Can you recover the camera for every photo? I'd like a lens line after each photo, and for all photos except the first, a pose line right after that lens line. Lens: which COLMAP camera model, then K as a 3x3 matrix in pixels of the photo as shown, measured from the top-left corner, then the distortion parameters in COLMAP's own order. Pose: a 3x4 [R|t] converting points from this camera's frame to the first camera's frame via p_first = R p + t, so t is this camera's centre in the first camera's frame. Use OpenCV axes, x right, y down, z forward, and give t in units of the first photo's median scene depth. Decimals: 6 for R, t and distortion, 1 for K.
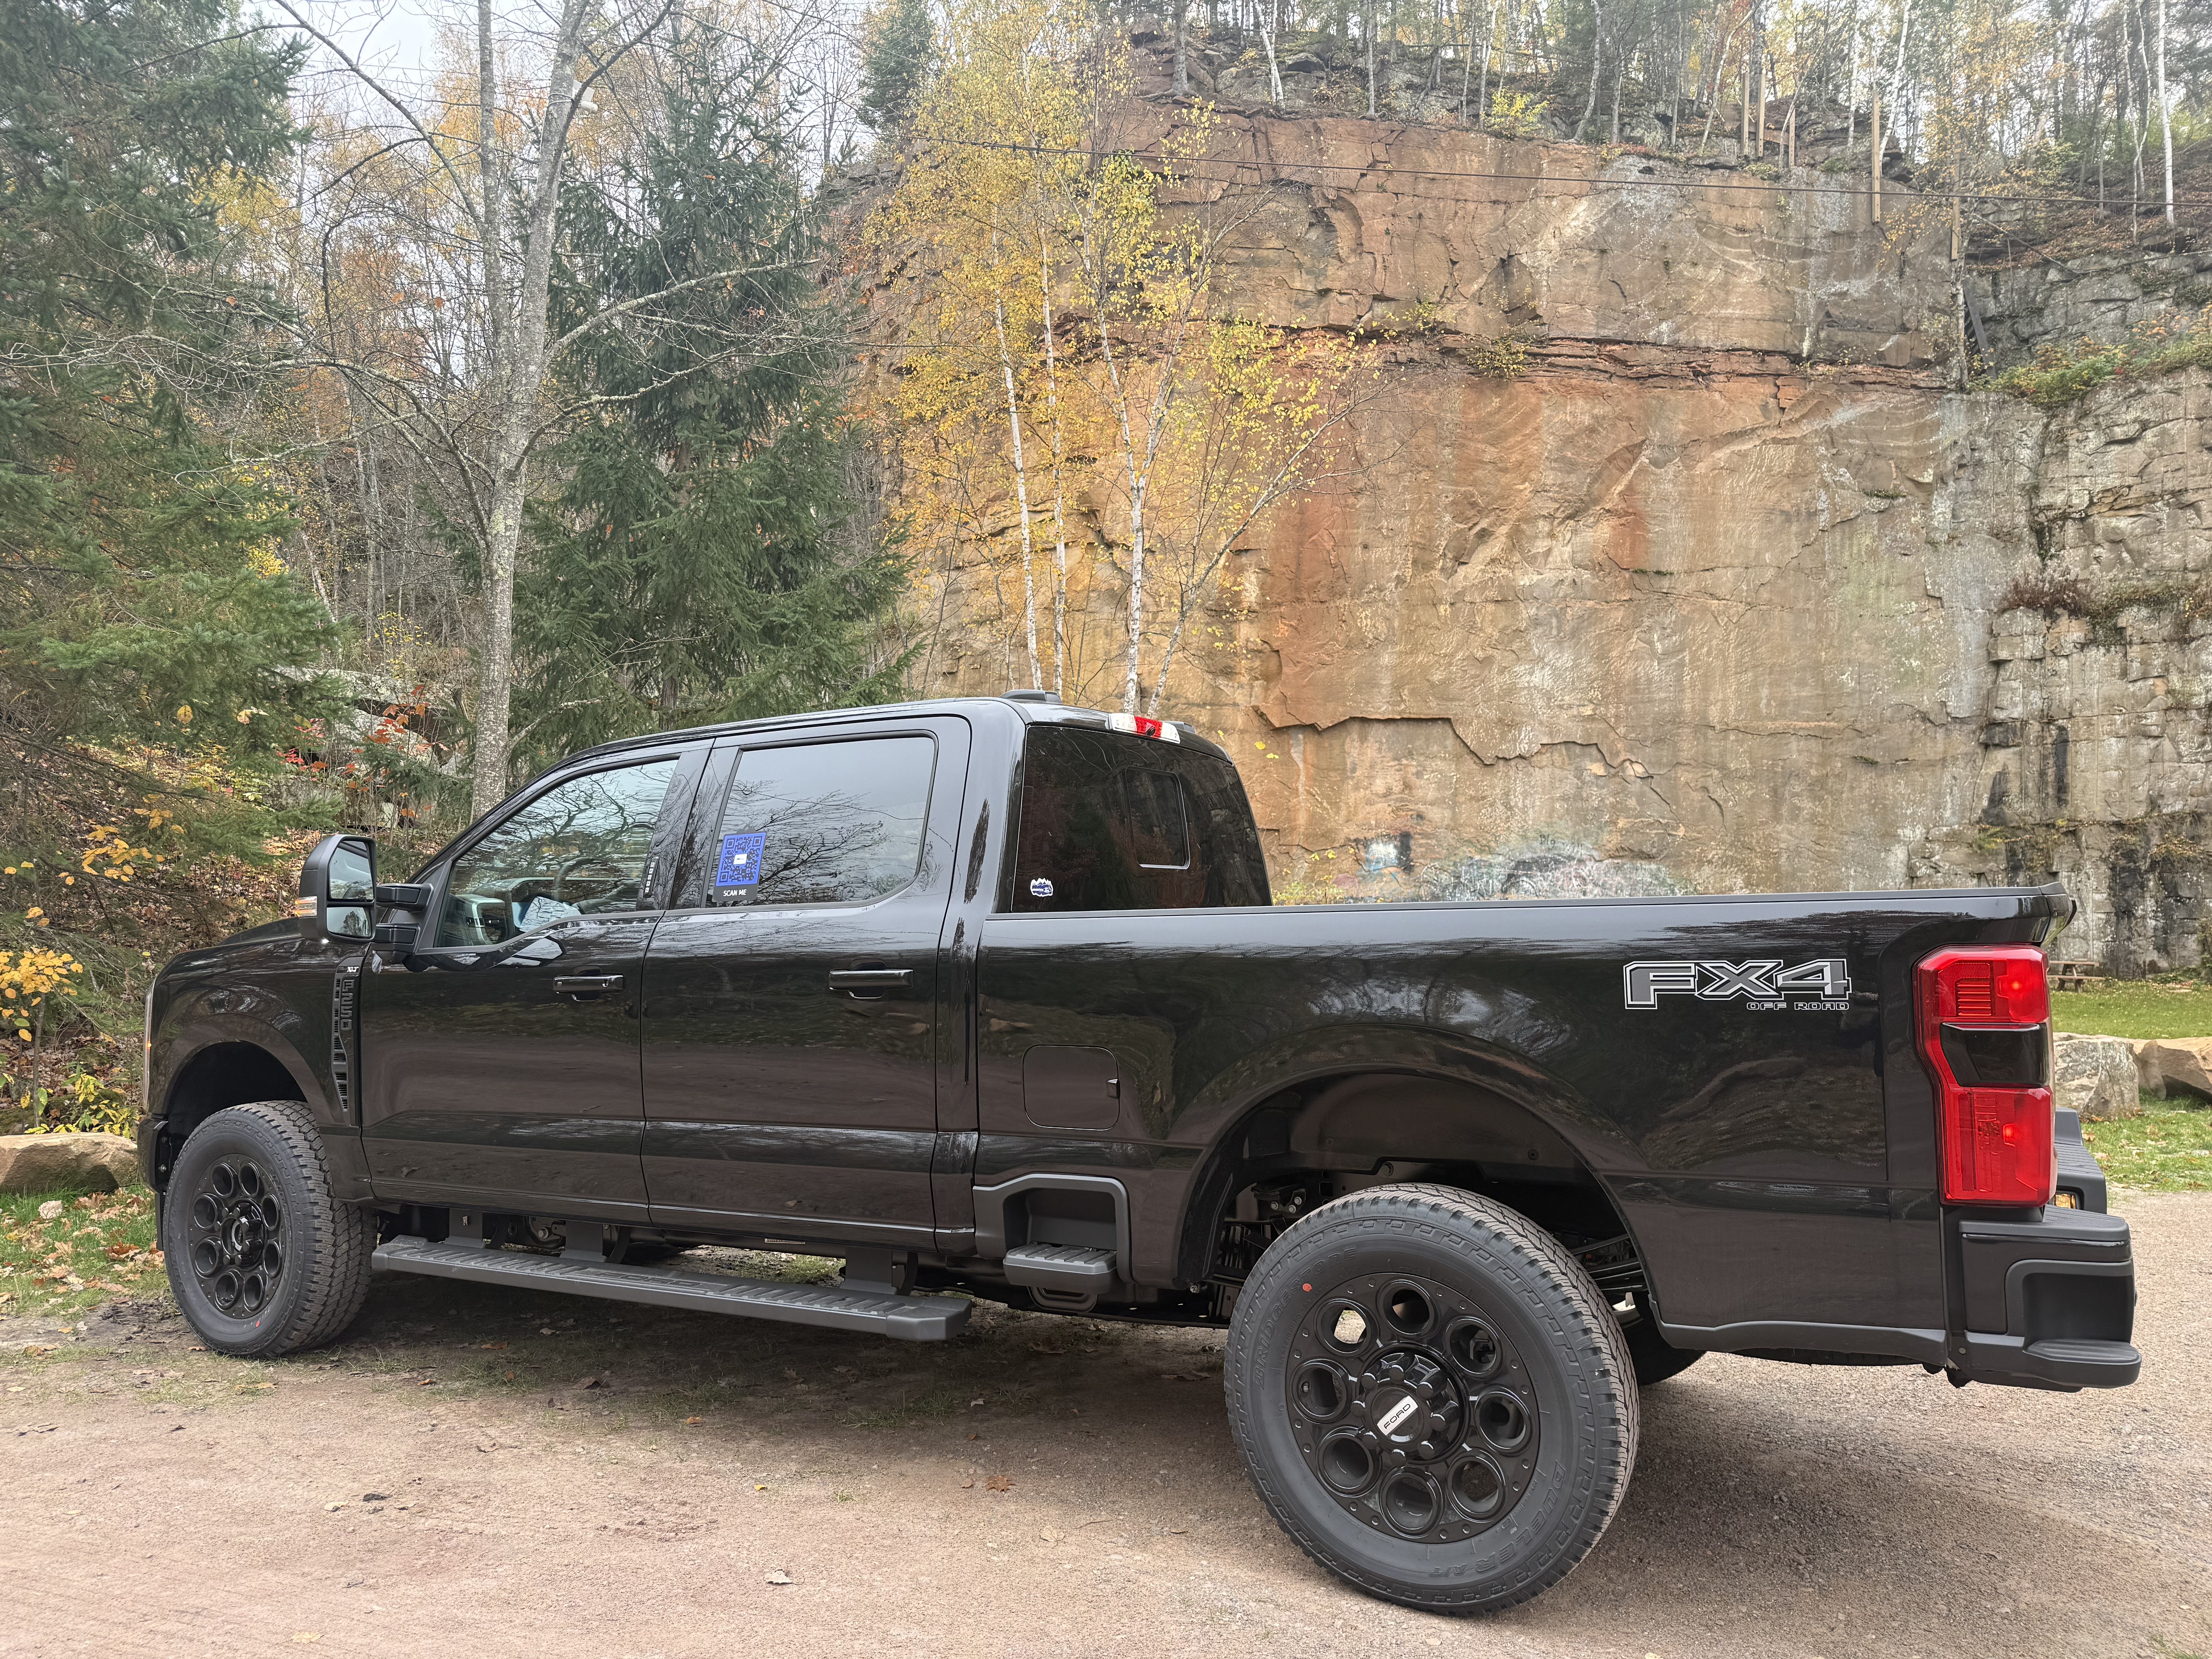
lens RADIAL K [[1555.8, 0, 1095.4], [0, 1555.8, 858.6], [0, 0, 1]] dist [0.048208, -0.057787]
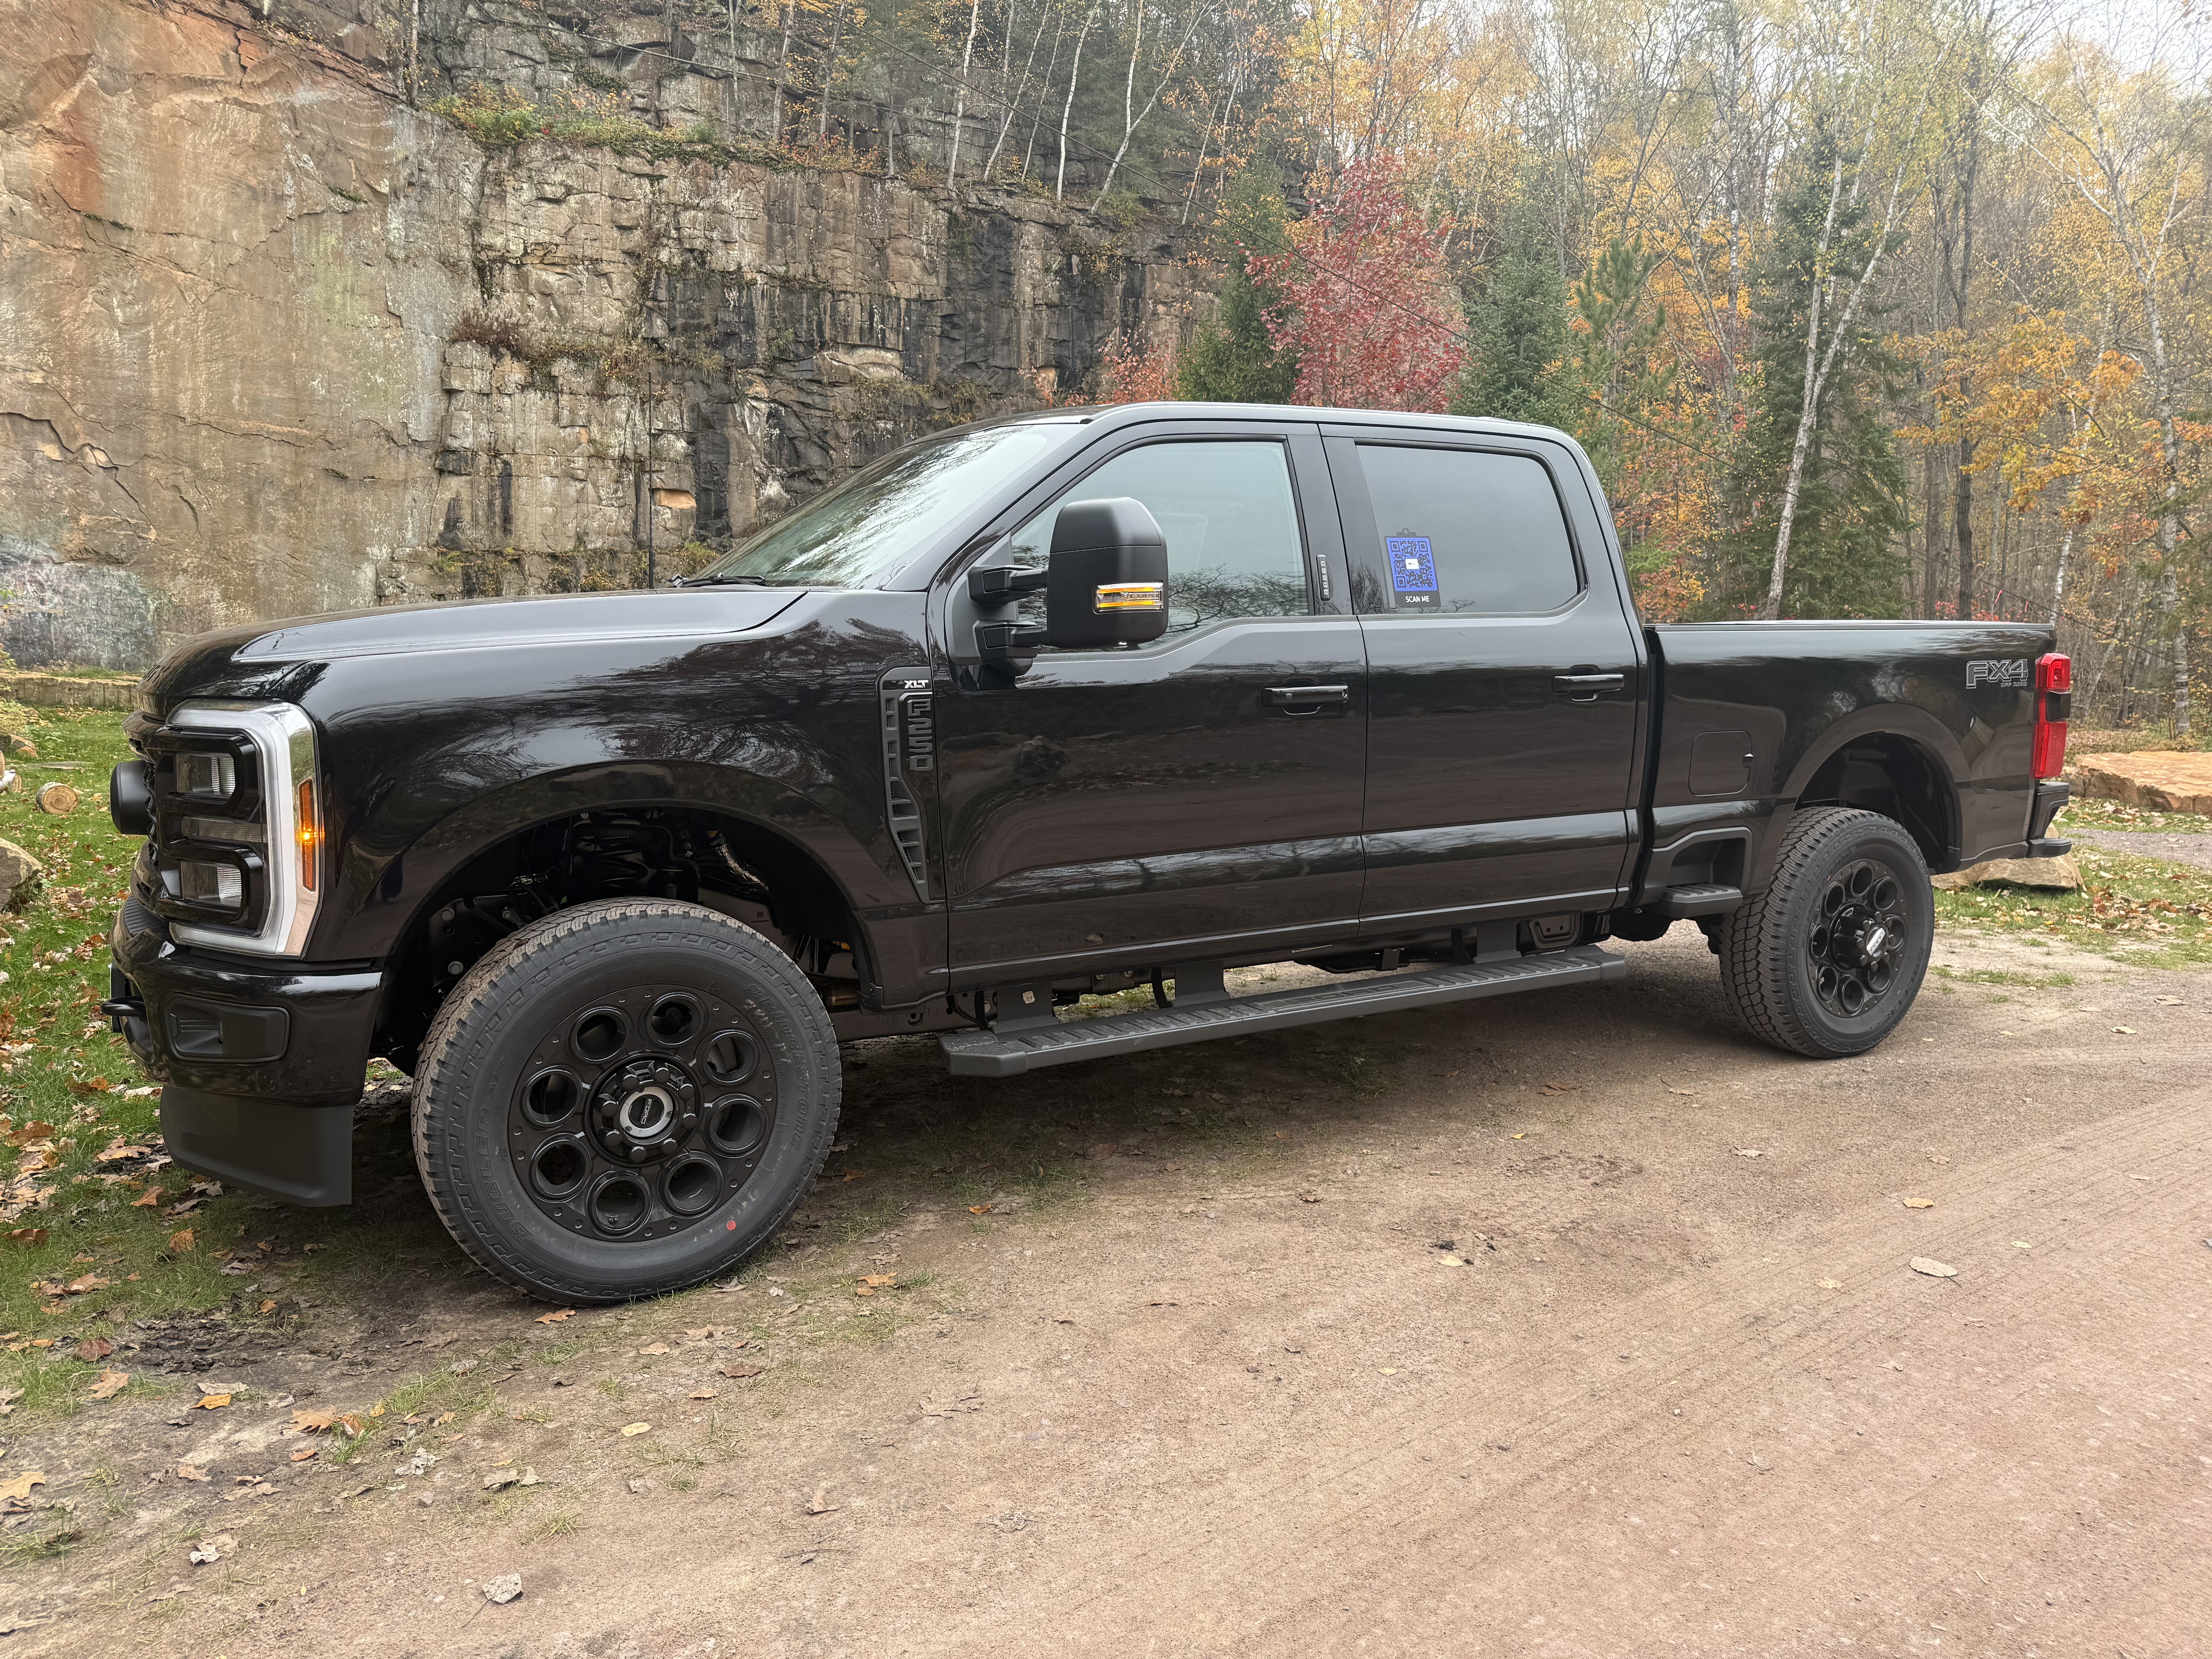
lens RADIAL K [[1555.8, 0, 1123.3], [0, 1555.8, 834.4], [0, 0, 1]] dist [0.048208, -0.057787]
pose [[0.497007, -0.090589, 0.863005, -0.132236], [-0.051041, 0.989762, 0.133290, 0.005282], [-0.866244, -0.110295, 0.487294, 0.073754]]
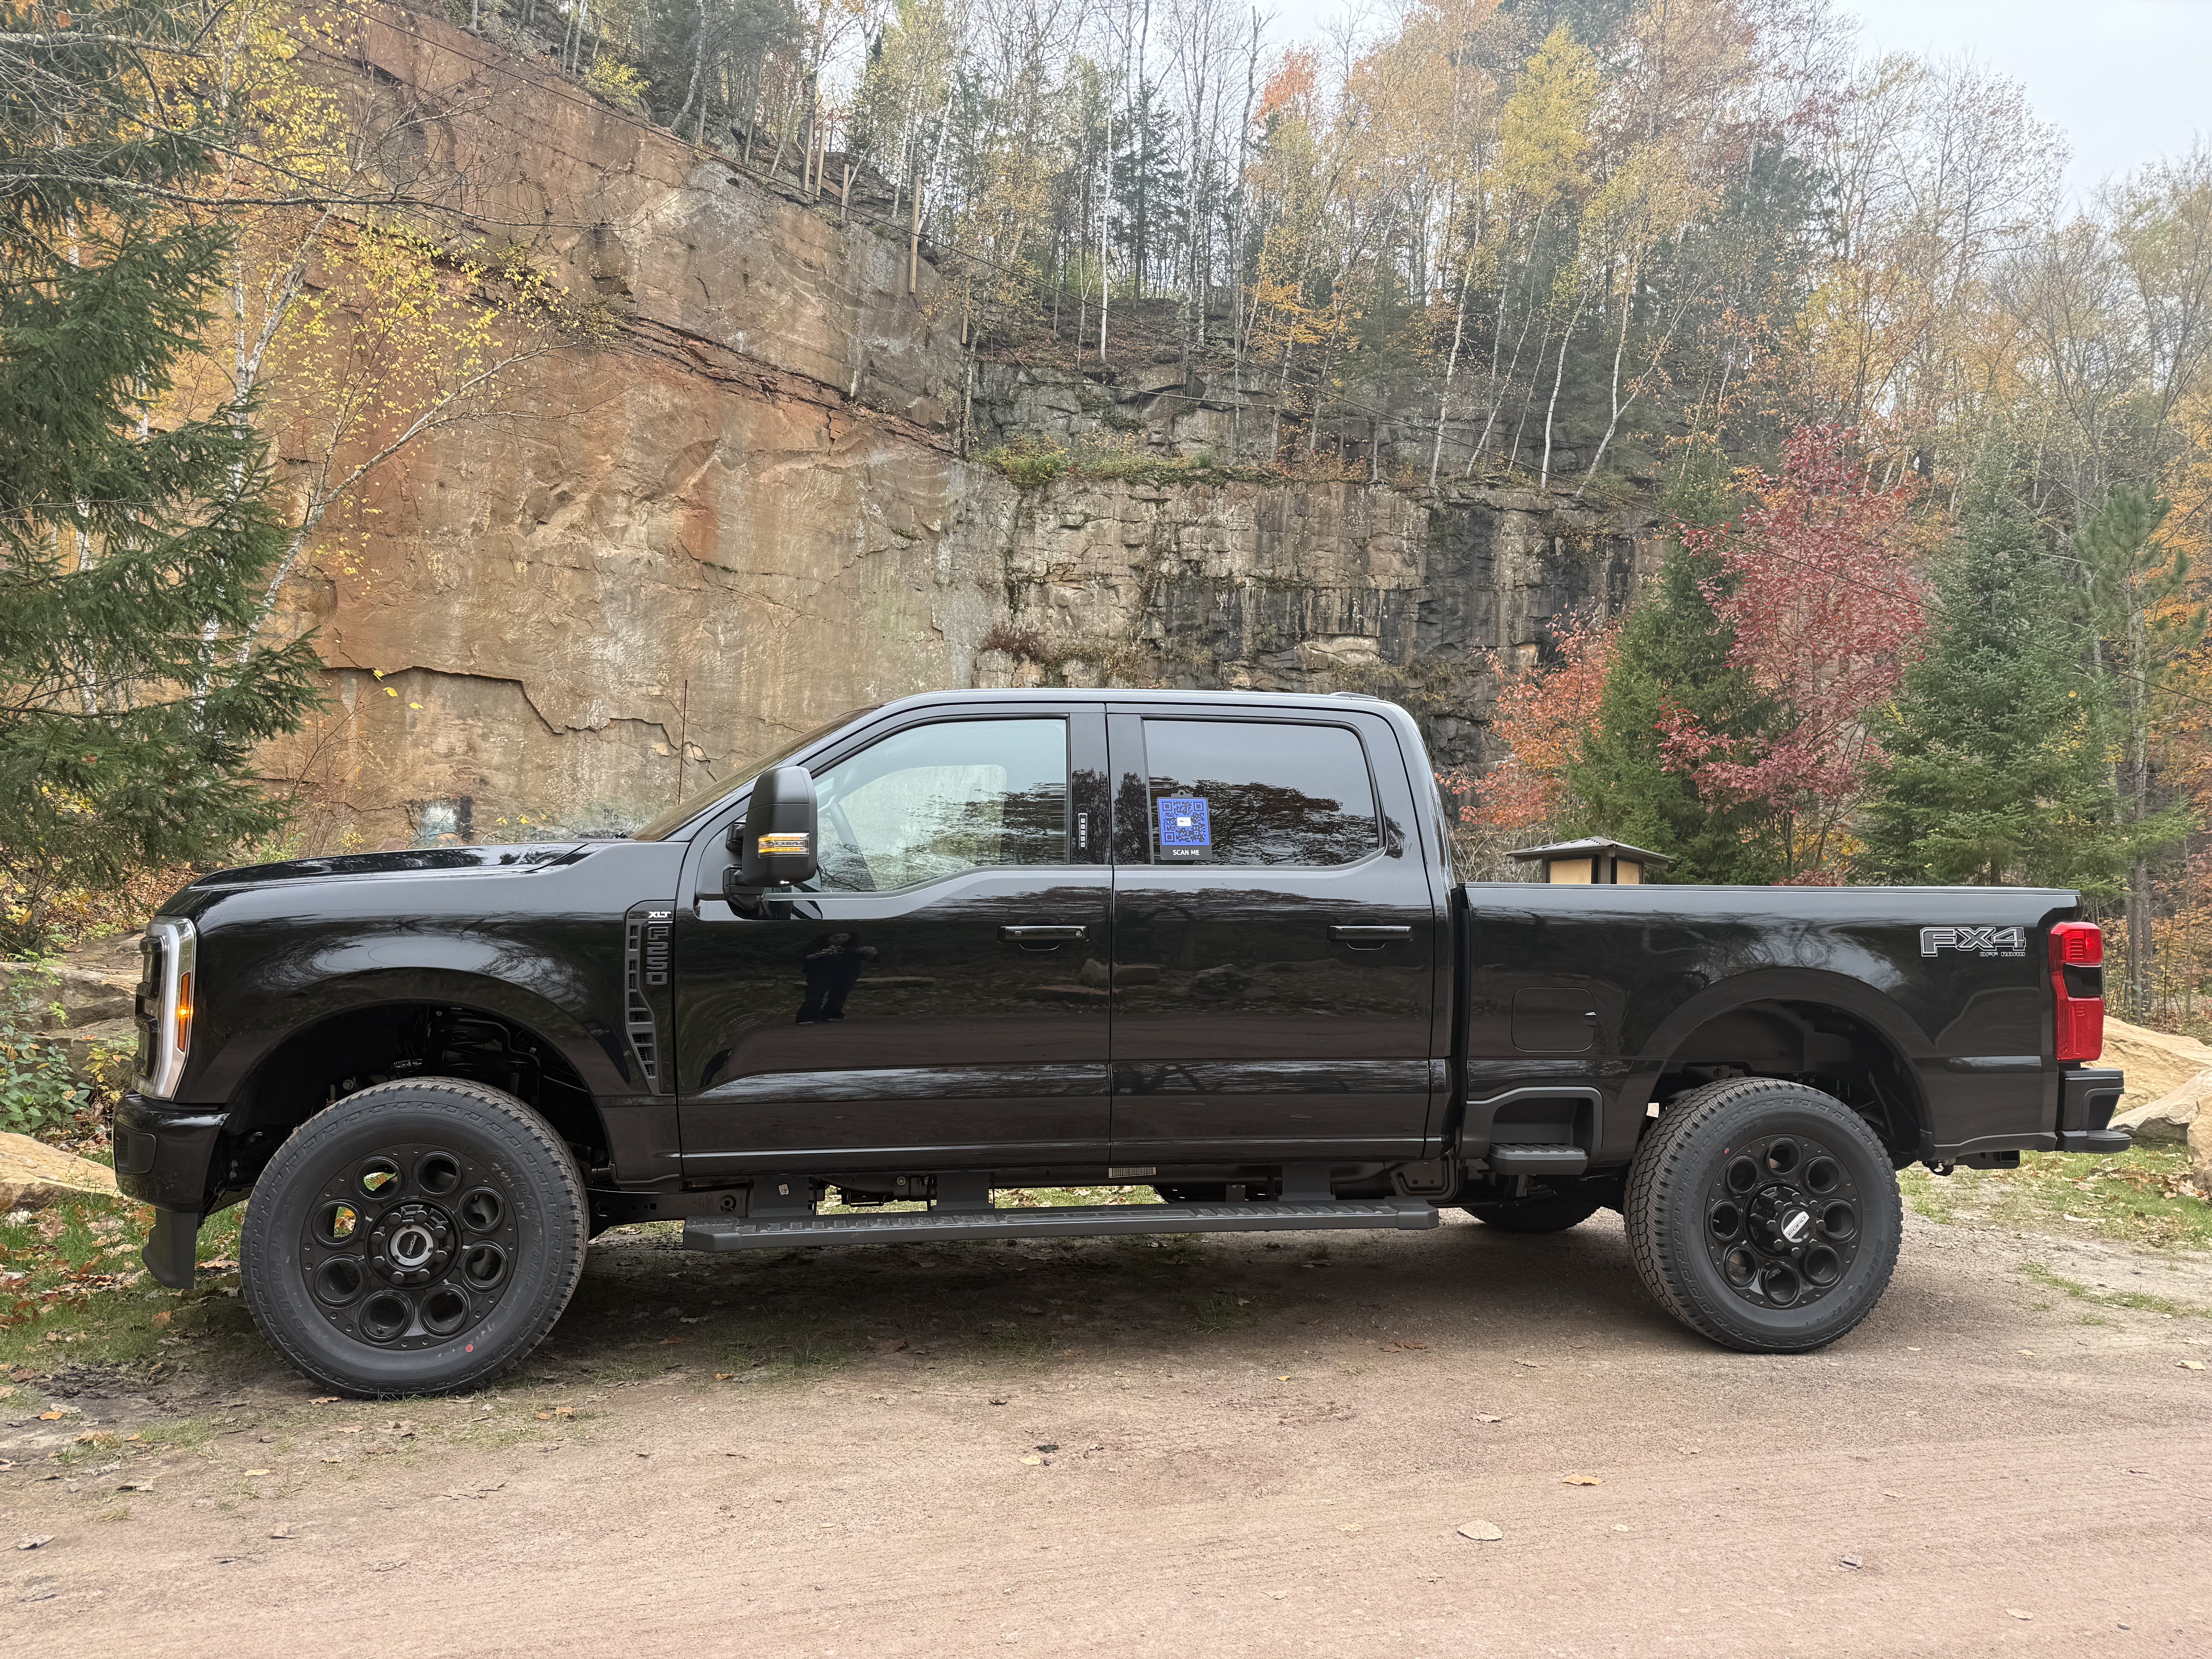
lens RADIAL K [[1555.8, 0, 1109.9], [0, 1555.8, 857.8], [0, 0, 1]] dist [0.048208, -0.057787]
pose [[0.763506, 0.049427, 0.643907, -0.108273], [-0.058487, 0.998262, -0.007278, 0.004139], [-0.643147, -0.032103, 0.765069, 0.024556]]
